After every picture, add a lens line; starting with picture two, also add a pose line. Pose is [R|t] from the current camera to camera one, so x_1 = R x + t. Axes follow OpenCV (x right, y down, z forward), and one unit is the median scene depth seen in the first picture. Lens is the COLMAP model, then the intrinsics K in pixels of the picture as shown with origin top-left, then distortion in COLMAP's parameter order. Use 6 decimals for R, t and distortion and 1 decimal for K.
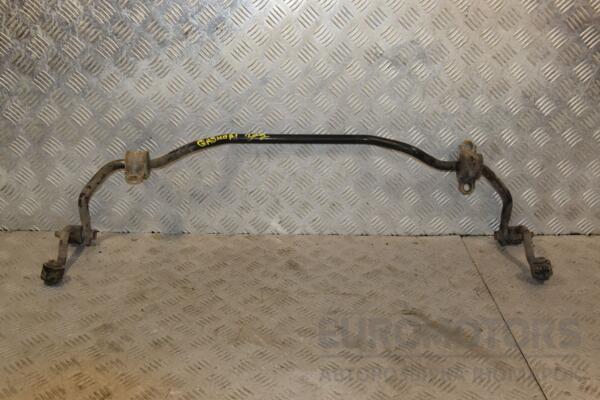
lens RADIAL K [[655.5, 0, 300.0], [0, 655.5, 200.0], [0, 0, 1]] dist [0.007122, 0.025727]
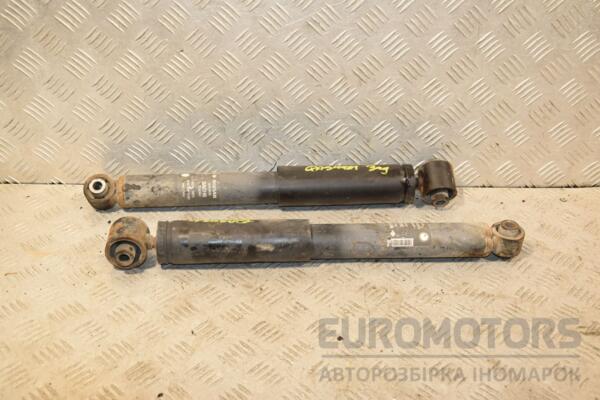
lens RADIAL K [[716.8, 0, 300.0], [0, 716.8, 200.0], [0, 0, 1]] dist [0.013168, 0.255626]
pose [[0.999820, -0.002643, 0.018799, -0.124829], [-0.001251, 0.978937, 0.204158, -0.096007], [-0.018943, -0.204144, 0.978757, 0.270385]]
